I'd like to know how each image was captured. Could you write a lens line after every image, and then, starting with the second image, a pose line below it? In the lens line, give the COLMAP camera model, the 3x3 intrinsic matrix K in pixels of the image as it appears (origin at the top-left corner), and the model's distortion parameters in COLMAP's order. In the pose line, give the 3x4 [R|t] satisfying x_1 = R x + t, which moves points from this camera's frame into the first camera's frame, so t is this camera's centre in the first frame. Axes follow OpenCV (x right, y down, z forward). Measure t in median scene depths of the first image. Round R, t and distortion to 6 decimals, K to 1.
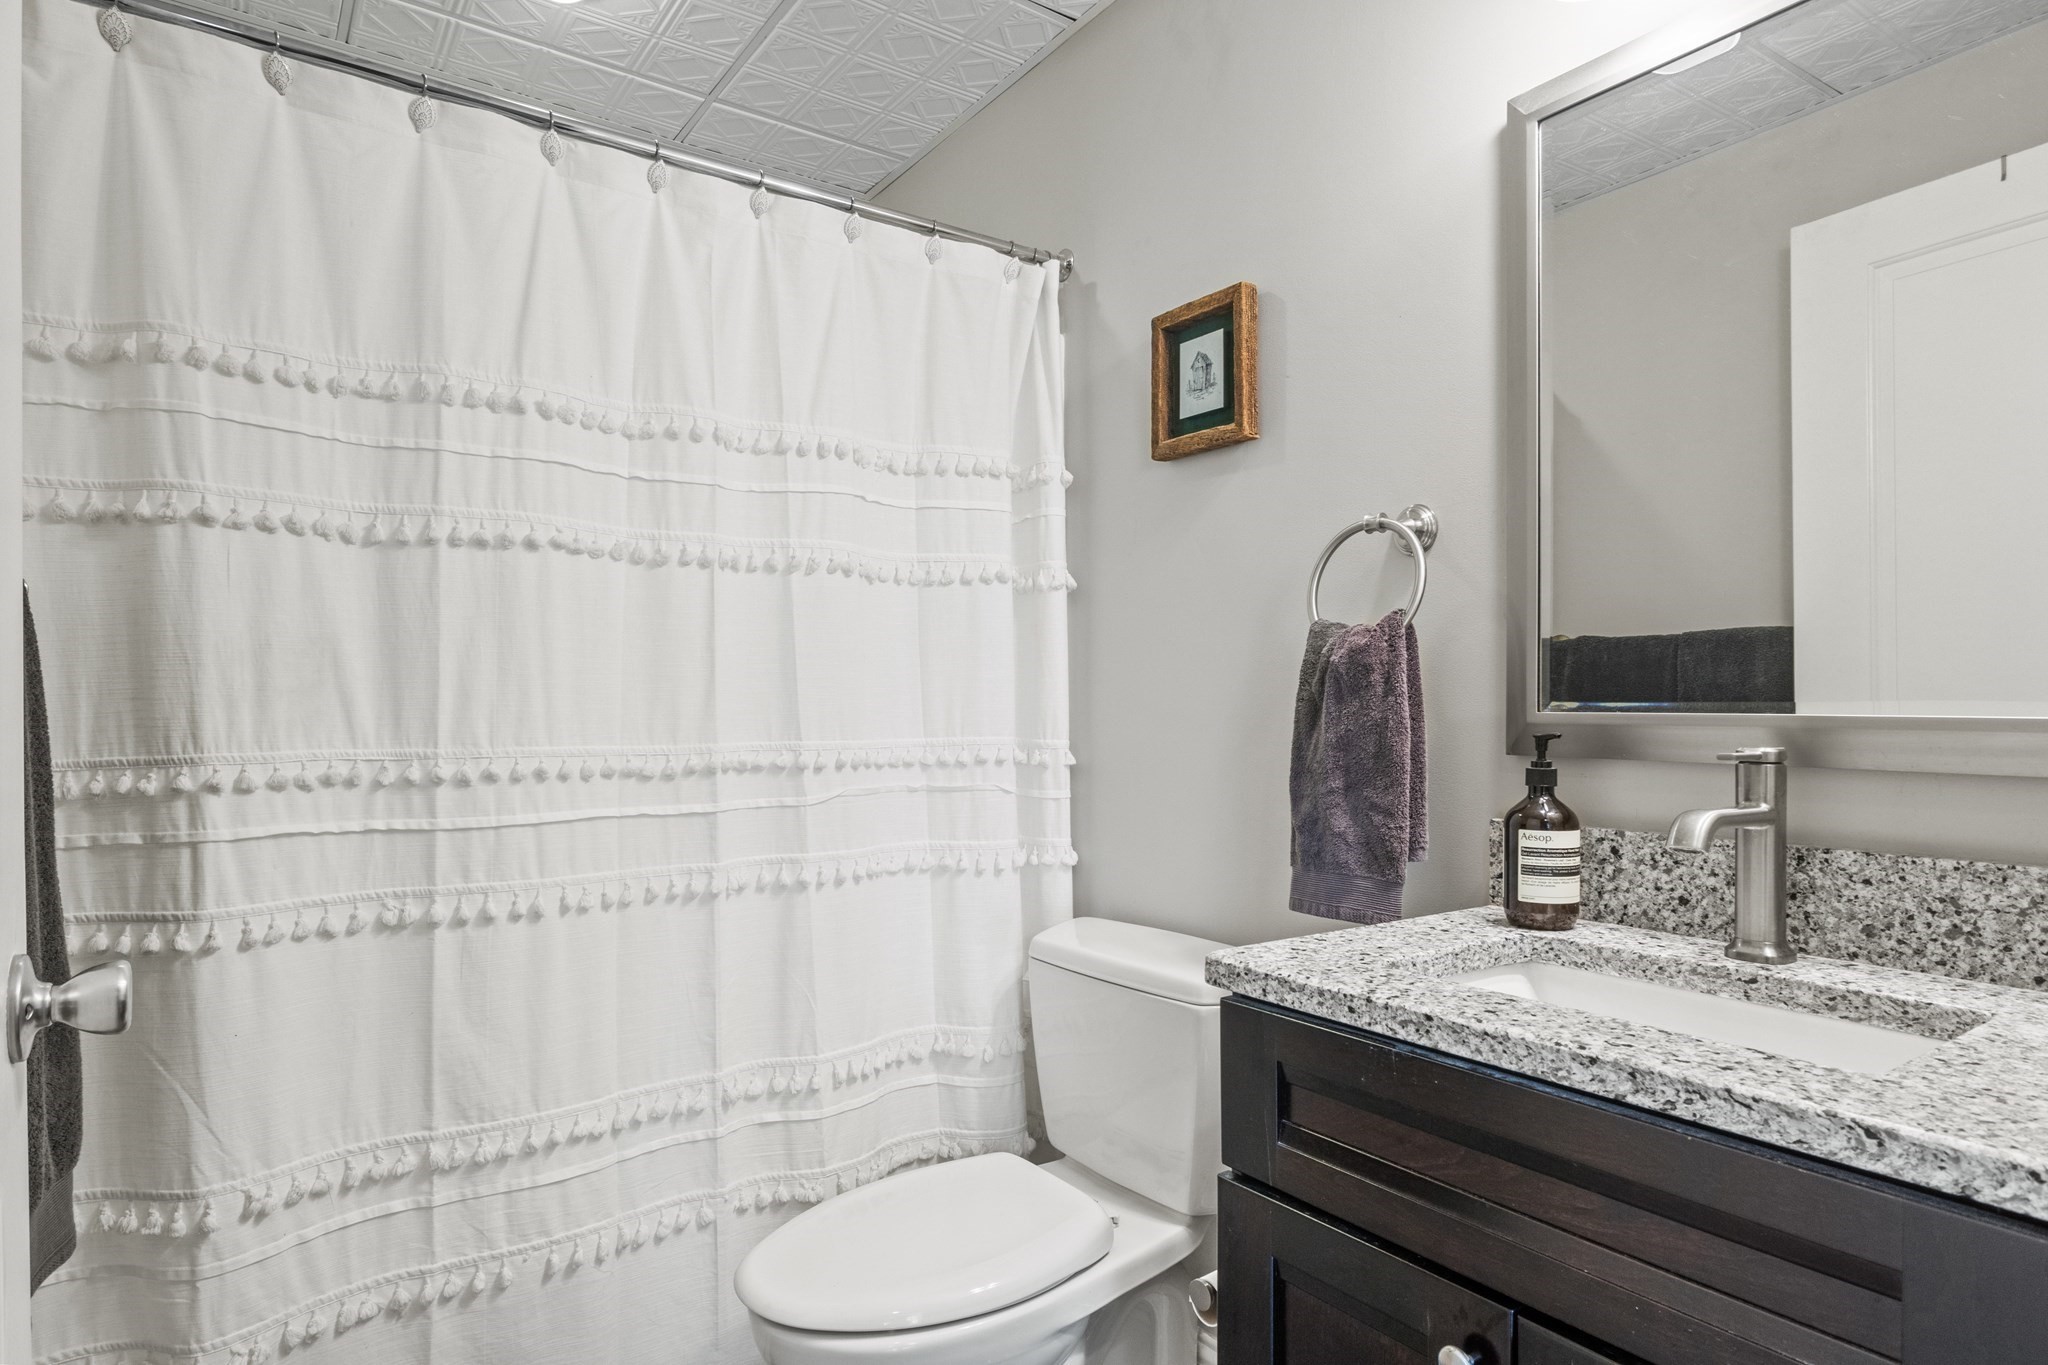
lens RADIAL K [[1073.8, 0, 1024.4], [0, 1073.8, 669.7], [0, 0, 1]] dist [-0.007608, 0.000051]
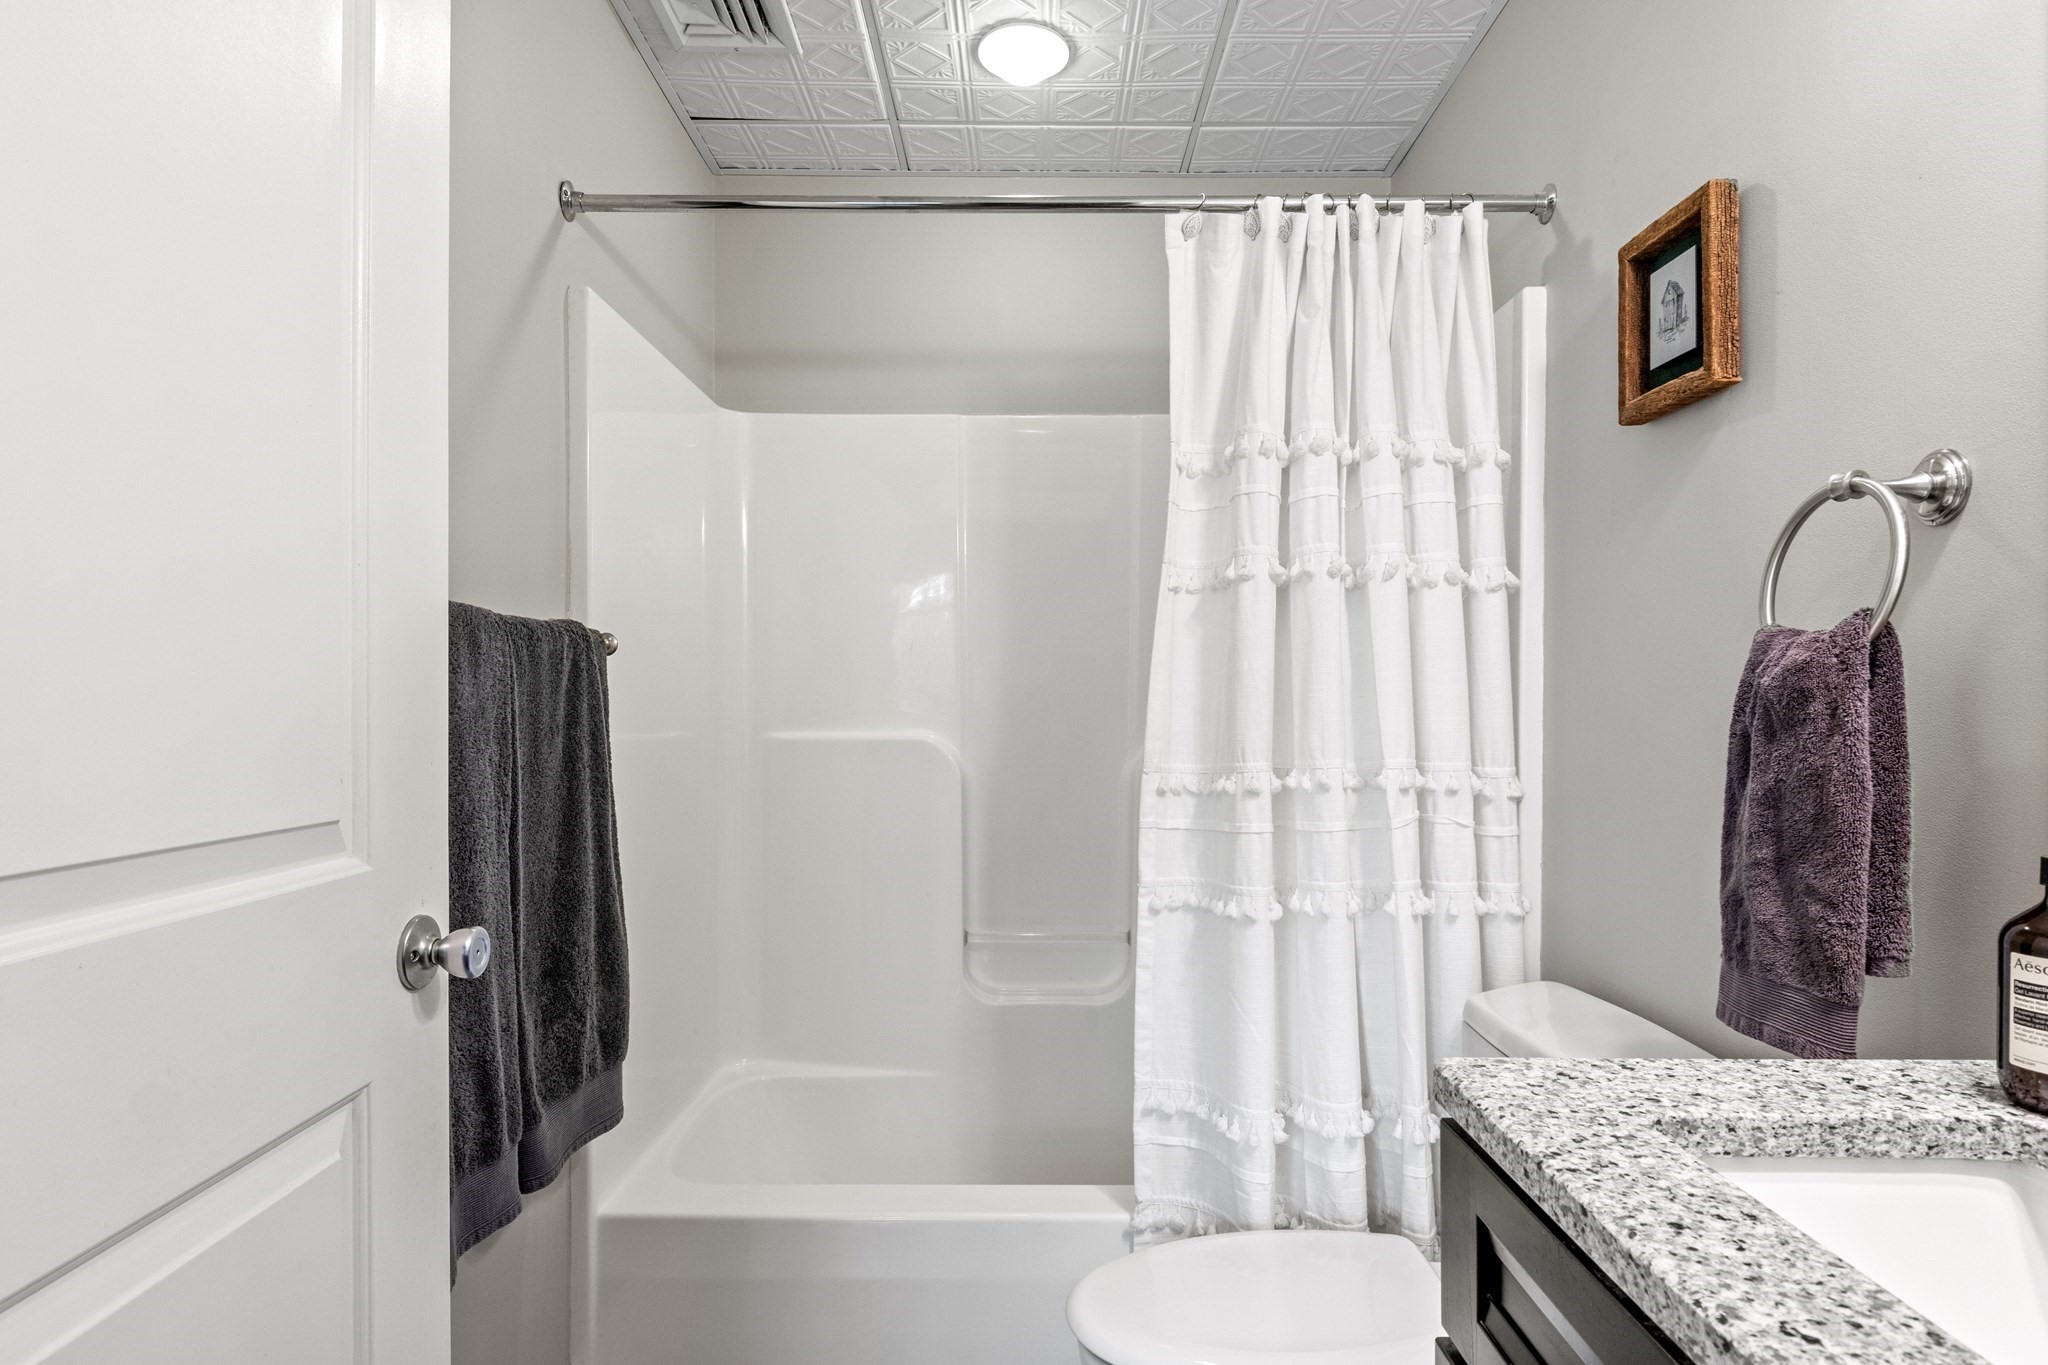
lens RADIAL K [[1073.8, 0, 1024.4], [0, 1073.8, 669.7], [0, 0, 1]] dist [-0.007608, 0.000051]
pose [[0.829288, -0.017604, -0.558544, 0.282878], [0.017799, 0.999829, -0.005086, -0.023325], [0.558538, -0.005724, 0.829459, 0.121422]]
